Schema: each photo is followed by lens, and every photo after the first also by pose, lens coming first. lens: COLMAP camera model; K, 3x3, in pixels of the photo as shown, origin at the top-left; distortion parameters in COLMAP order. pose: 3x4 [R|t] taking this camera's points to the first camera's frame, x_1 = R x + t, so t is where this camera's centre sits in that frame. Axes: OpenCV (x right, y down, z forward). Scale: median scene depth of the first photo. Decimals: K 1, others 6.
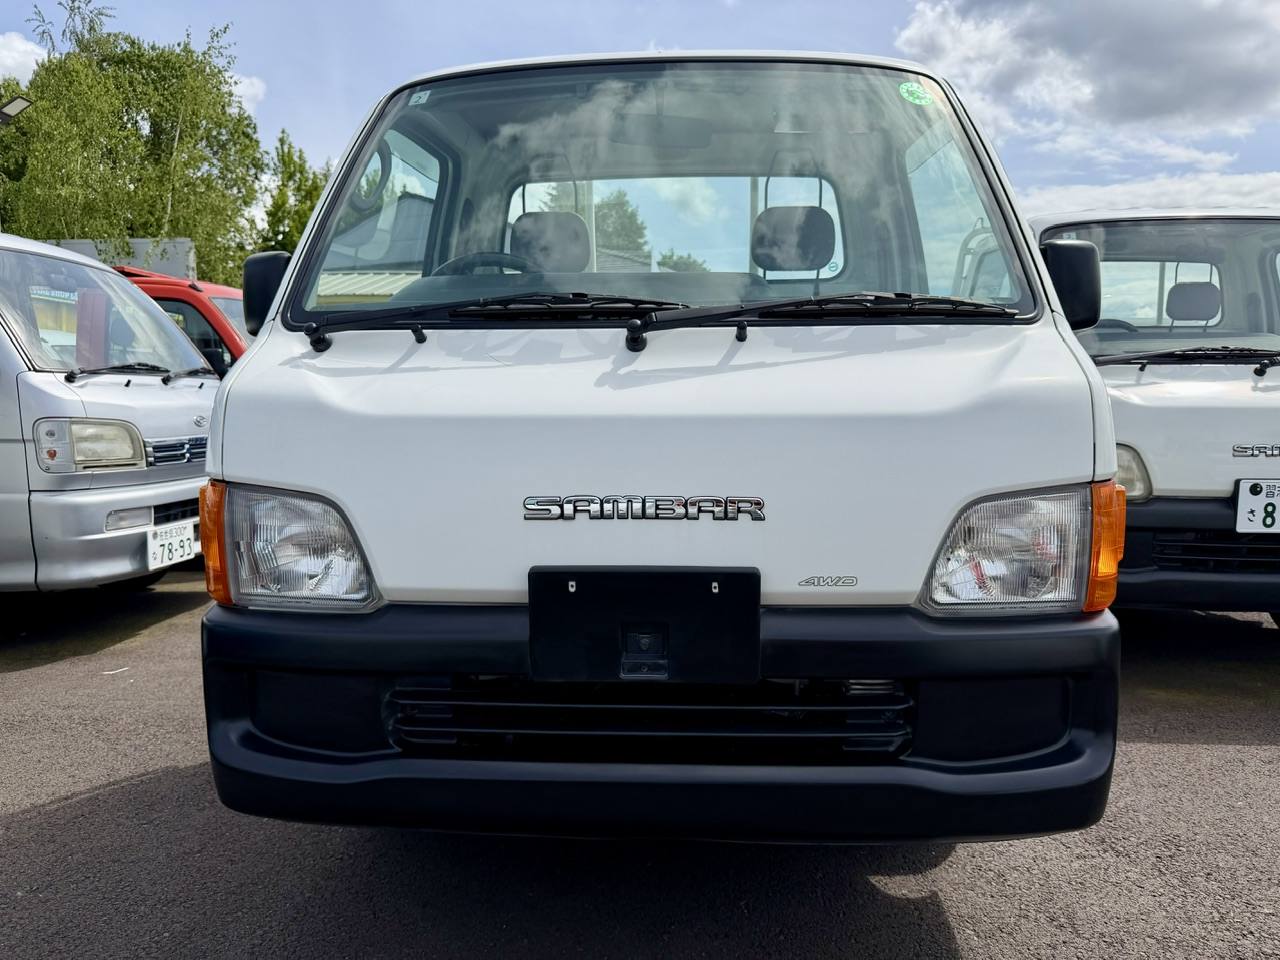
lens RADIAL K [[907.6, 0, 642.7], [0, 907.6, 494.0], [0, 0, 1]] dist [0.001667, -0.010919]
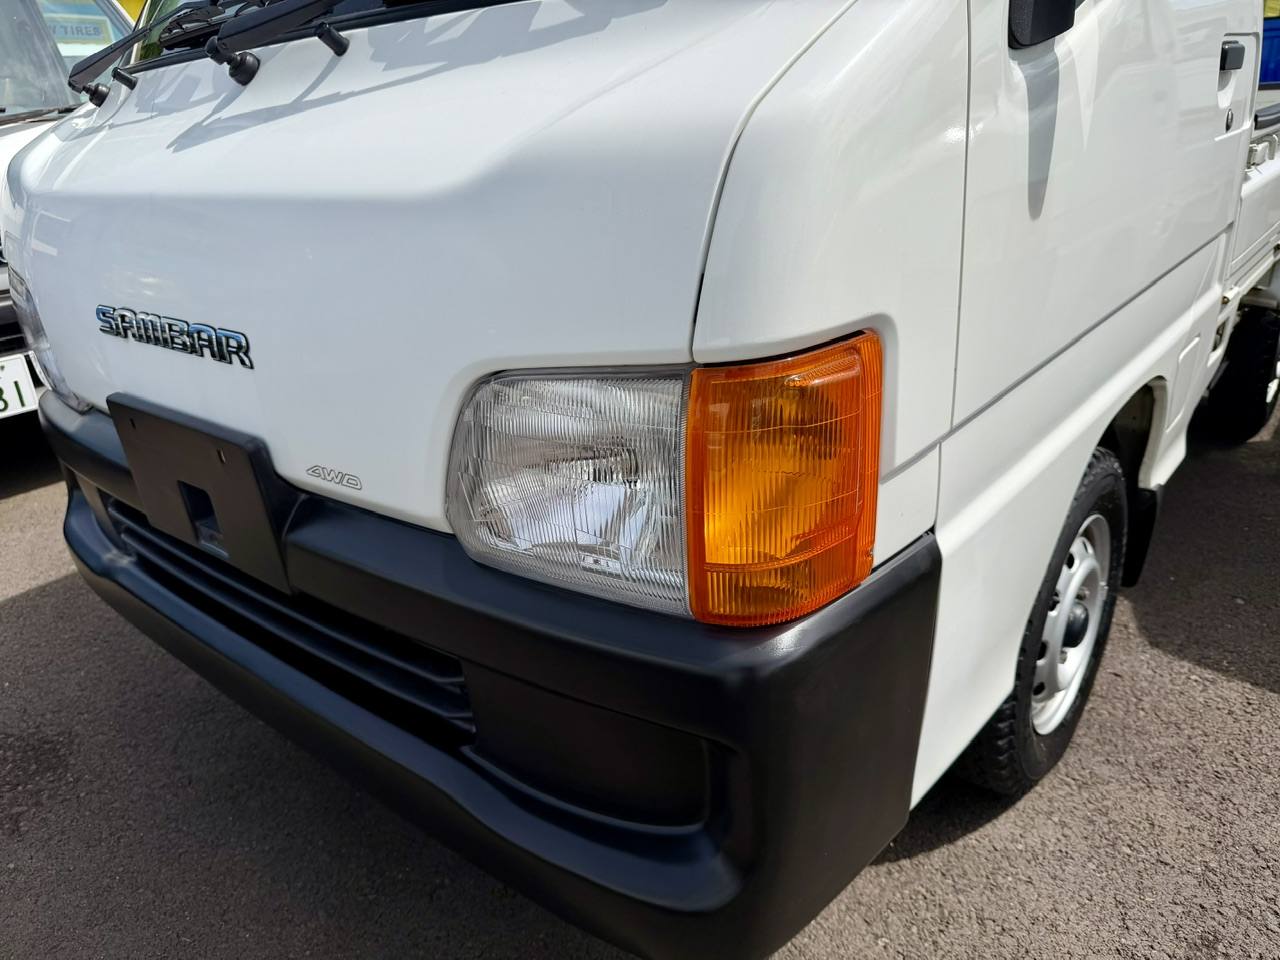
lens RADIAL K [[907.6, 0, 642.7], [0, 907.6, 494.0], [0, 0, 1]] dist [0.001667, -0.010919]
pose [[0.800689, 0.190756, -0.567899, 0.638064], [-0.001359, 0.948528, 0.316691, -0.080088], [0.599078, -0.252799, 0.759735, 0.557331]]
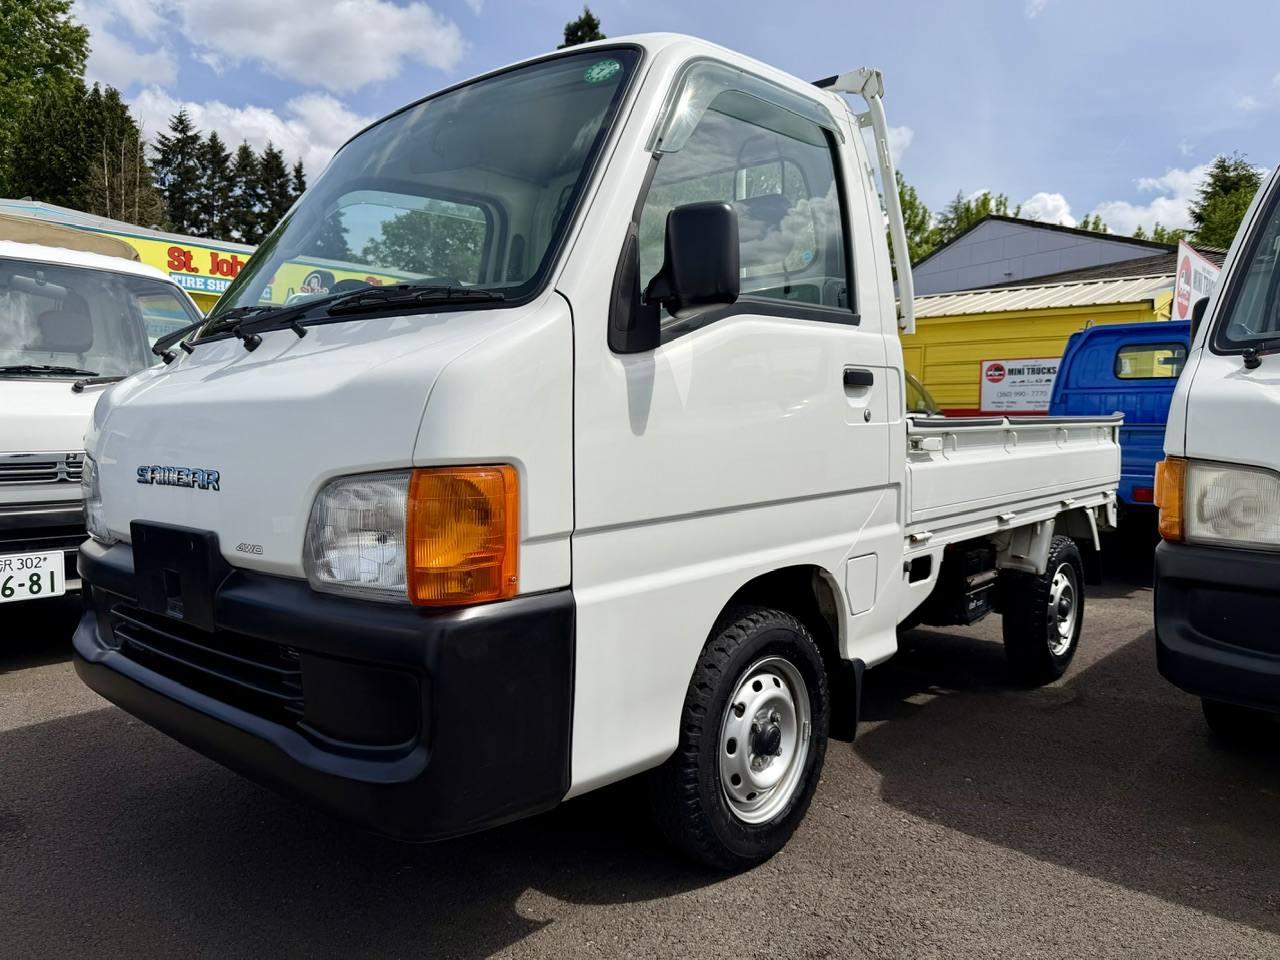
lens RADIAL K [[907.6, 0, 642.7], [0, 907.6, 494.0], [0, 0, 1]] dist [0.001667, -0.010919]
pose [[0.787928, 0.045599, -0.614077, 1.097220], [-0.065634, 0.997792, -0.010123, 0.008501], [0.612260, 0.048280, 0.789181, 0.354623]]
